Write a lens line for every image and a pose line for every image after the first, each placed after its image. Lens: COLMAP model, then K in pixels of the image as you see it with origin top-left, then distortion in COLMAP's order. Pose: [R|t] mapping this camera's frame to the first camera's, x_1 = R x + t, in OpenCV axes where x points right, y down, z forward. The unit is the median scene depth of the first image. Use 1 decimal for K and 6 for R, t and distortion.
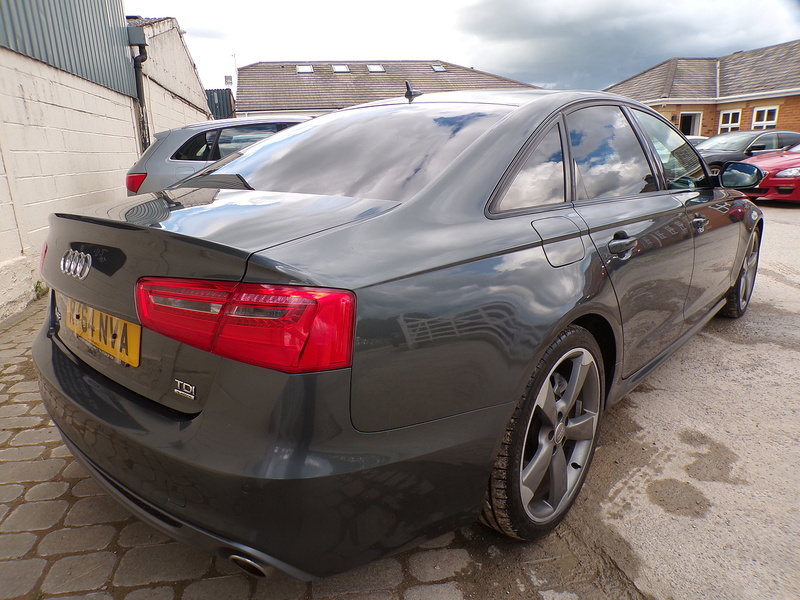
lens RADIAL K [[544.4, 0, 389.6], [0, 544.4, 312.7], [0, 0, 1]] dist [-0.055256, 0.028986]
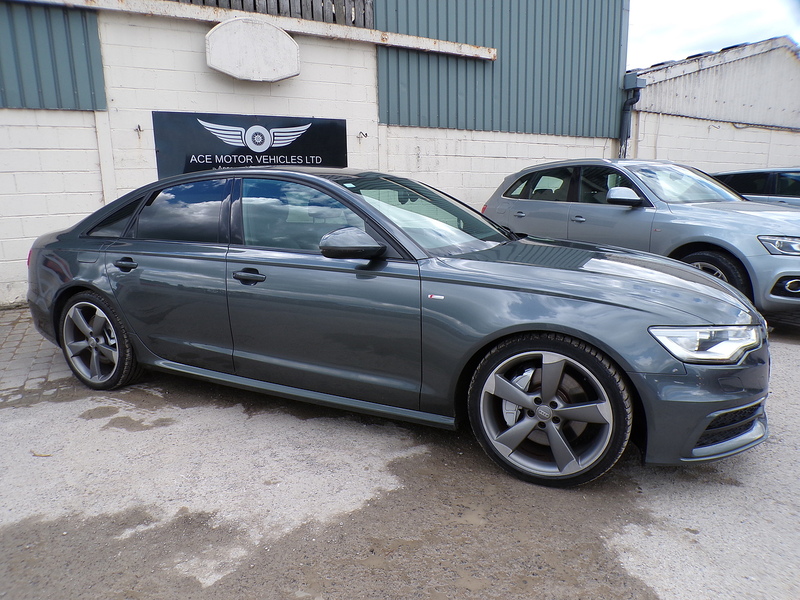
lens RADIAL K [[544.4, 0, 389.6], [0, 544.4, 312.7], [0, 0, 1]] dist [-0.055256, 0.028986]
pose [[0.287474, 0.233533, -0.928882, 0.503427], [-0.267529, 0.950797, 0.156247, -0.102753], [0.919667, 0.203586, 0.335806, 0.263420]]
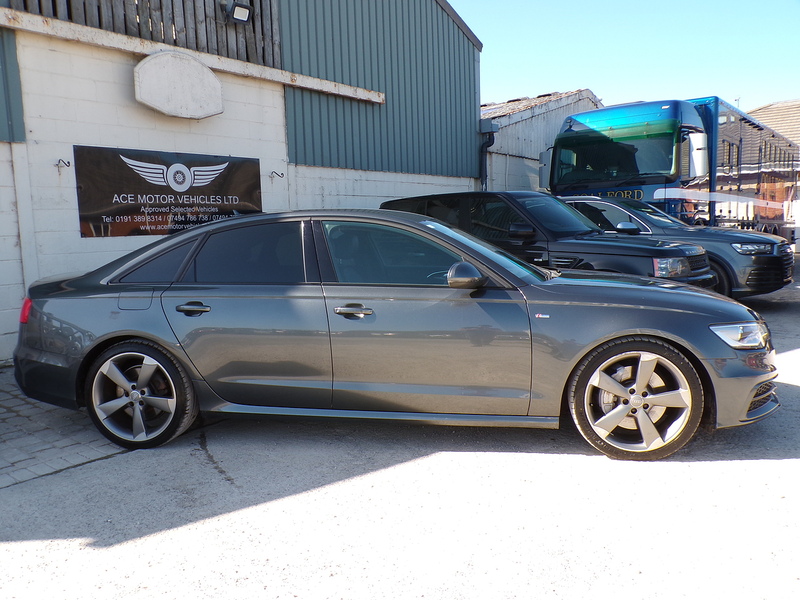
lens RADIAL K [[672.1, 0, 384.6], [0, 672.1, 311.8], [0, 0, 1]] dist [-0.053020, 0.108469]
pose [[0.634877, 0.109734, -0.764781, 0.542608], [-0.209867, 0.977138, -0.034016, -0.020923], [0.743564, 0.182098, 0.643392, -0.038768]]
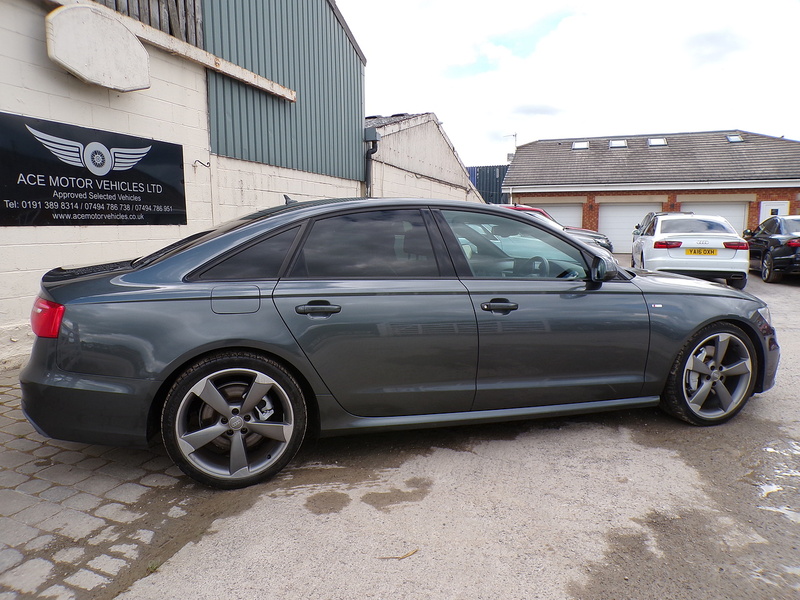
lens RADIAL K [[544.4, 0, 389.6], [0, 544.4, 312.7], [0, 0, 1]] dist [-0.055256, 0.028986]
pose [[0.847812, 0.111129, -0.518523, 0.284412], [-0.172072, 0.982539, -0.070772, -0.010315], [0.501604, 0.149224, 0.852130, -0.028266]]
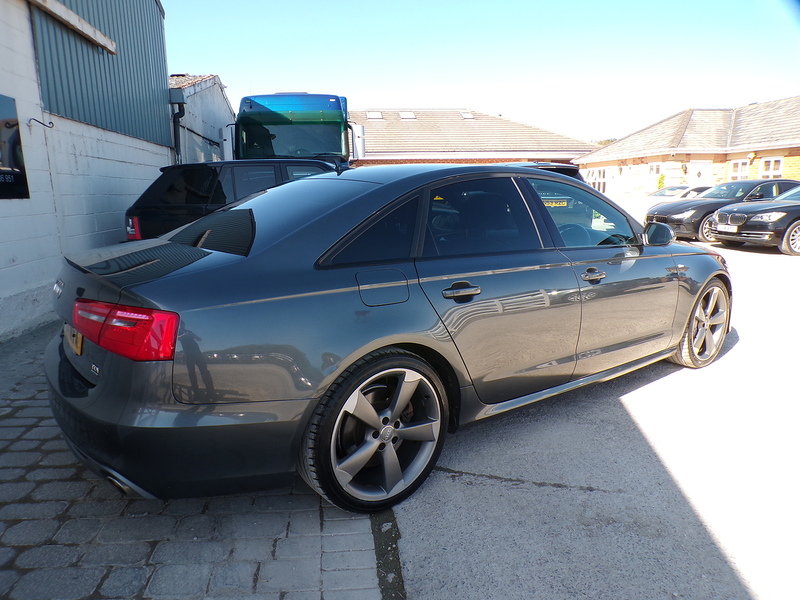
lens RADIAL K [[544.4, 0, 389.6], [0, 544.4, 312.7], [0, 0, 1]] dist [-0.055256, 0.028986]
pose [[0.996419, 0.034374, -0.077246, 0.101197], [-0.039423, 0.997118, -0.064825, 0.017643], [0.074795, 0.067638, 0.994902, -0.111541]]
